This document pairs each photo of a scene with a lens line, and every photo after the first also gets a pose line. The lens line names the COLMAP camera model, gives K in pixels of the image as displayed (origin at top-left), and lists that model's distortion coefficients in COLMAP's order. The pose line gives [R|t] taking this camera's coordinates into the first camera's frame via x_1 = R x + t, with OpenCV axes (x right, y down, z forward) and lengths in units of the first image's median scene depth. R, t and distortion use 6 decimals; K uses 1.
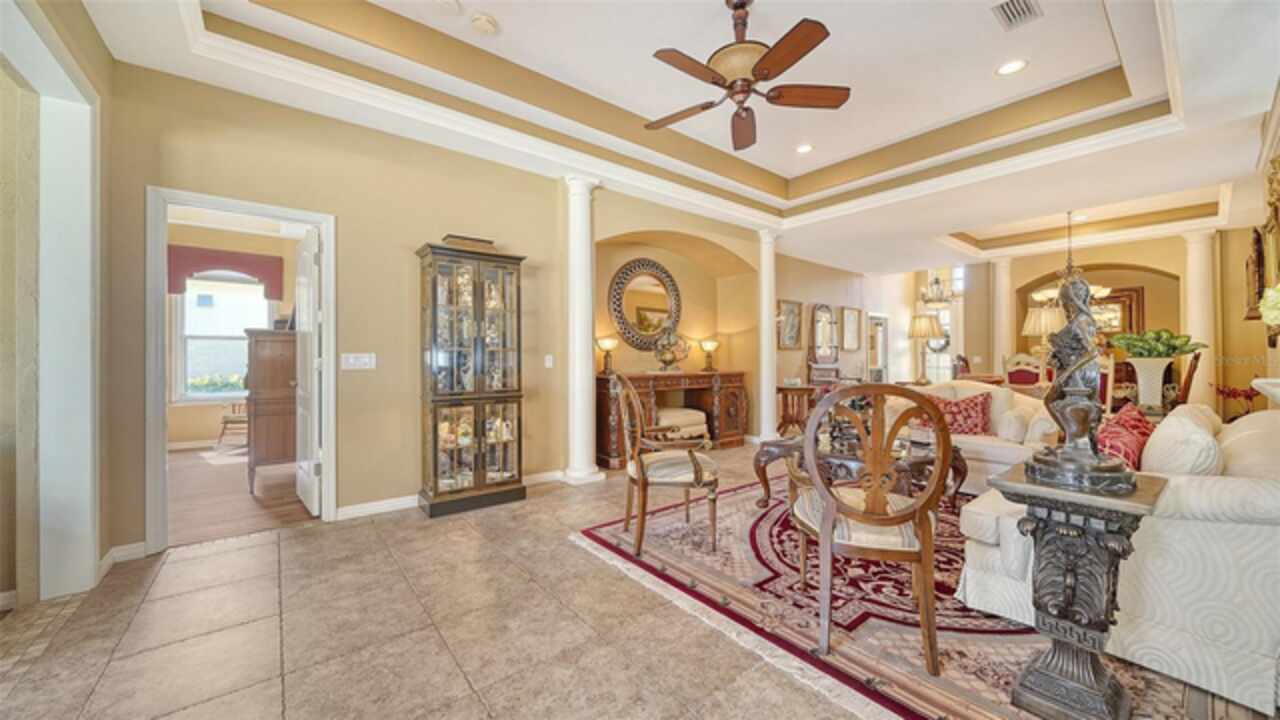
lens RADIAL K [[454.1, 0, 640.0], [0, 454.1, 360.0], [0, 0, 1]] dist [-0.000374, -0.000073]
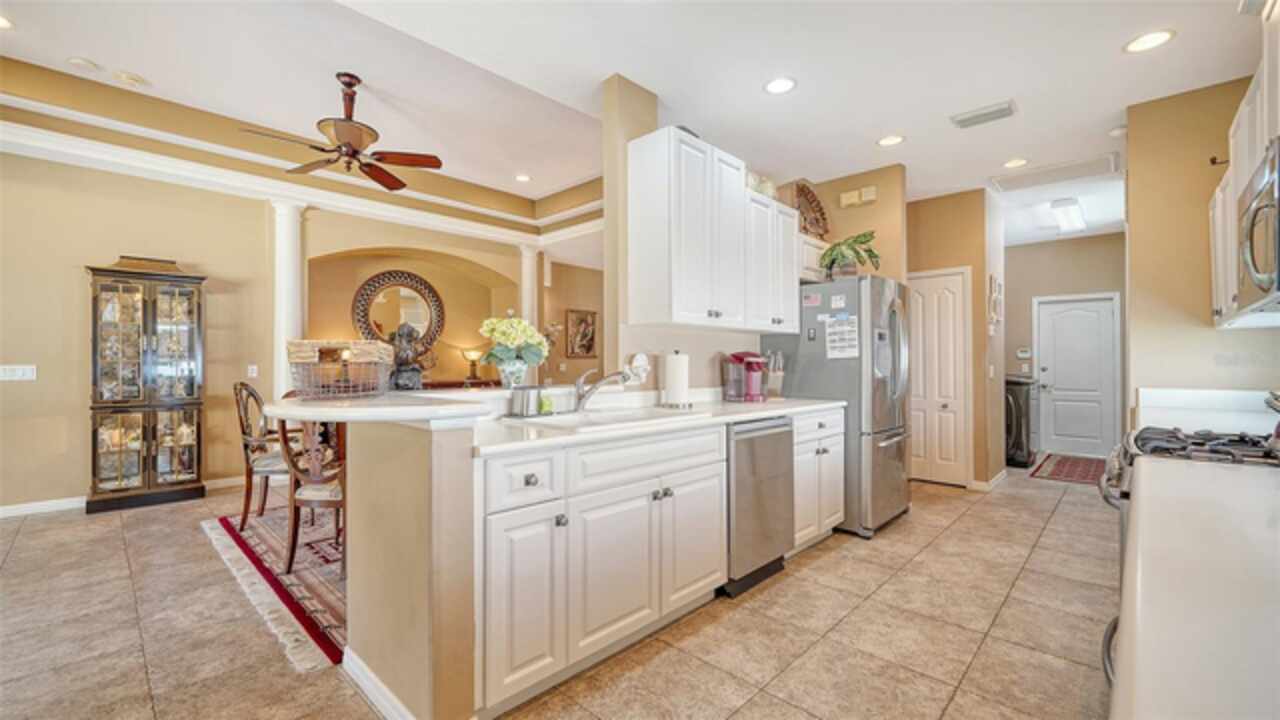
lens RADIAL K [[519.8, 0, 634.5], [0, 519.8, 359.5], [0, 0, 1]] dist [-0.001625, -0.000093]
pose [[0.991992, -0.001962, 0.126285, 0.591527], [0.003670, 0.999905, -0.013290, -0.006057], [-0.126247, 0.013647, 0.991905, -0.358753]]
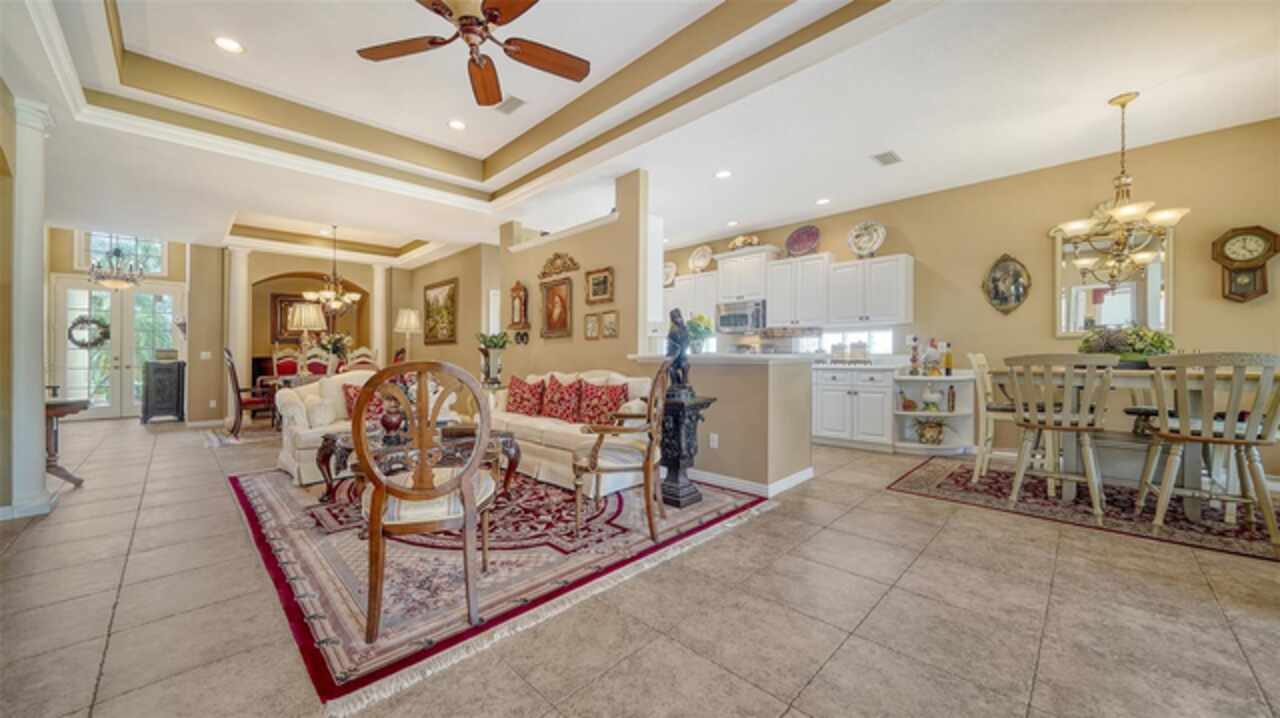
lens RADIAL K [[462.3, 0, 632.3], [0, 462.3, 361.8], [0, 0, 1]] dist [-0.000673, -0.000029]
pose [[-0.103445, -0.018536, 0.994462, -0.491612], [0.015945, 0.999667, 0.020291, 0.015432], [-0.994507, 0.017956, -0.103115, 0.560240]]
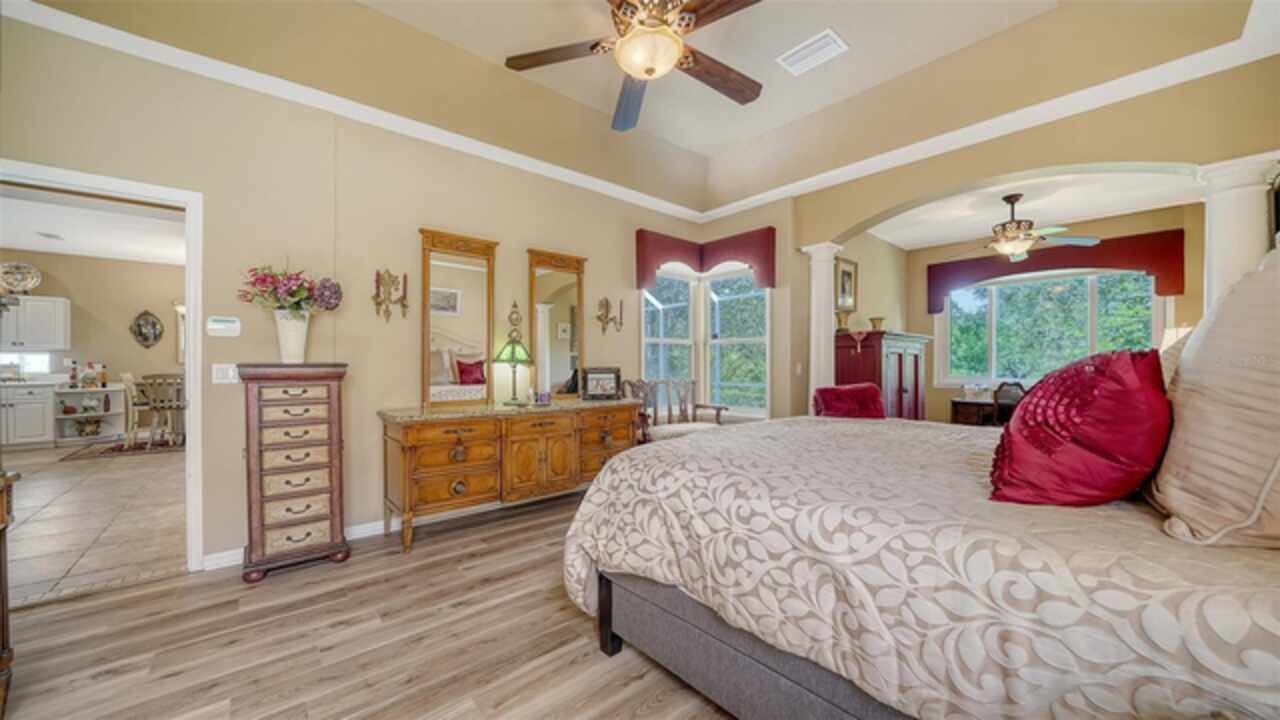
lens RADIAL K [[436.1, 0, 583.4], [0, 436.1, 370.2], [0, 0, 1]] dist [0.000176, 0.000200]
pose [[-0.999747, -0.004120, 0.022133, -1.269385], [-0.003649, 0.999767, 0.021273, -0.020626], [-0.022215, 0.021187, -0.999529, 1.261760]]
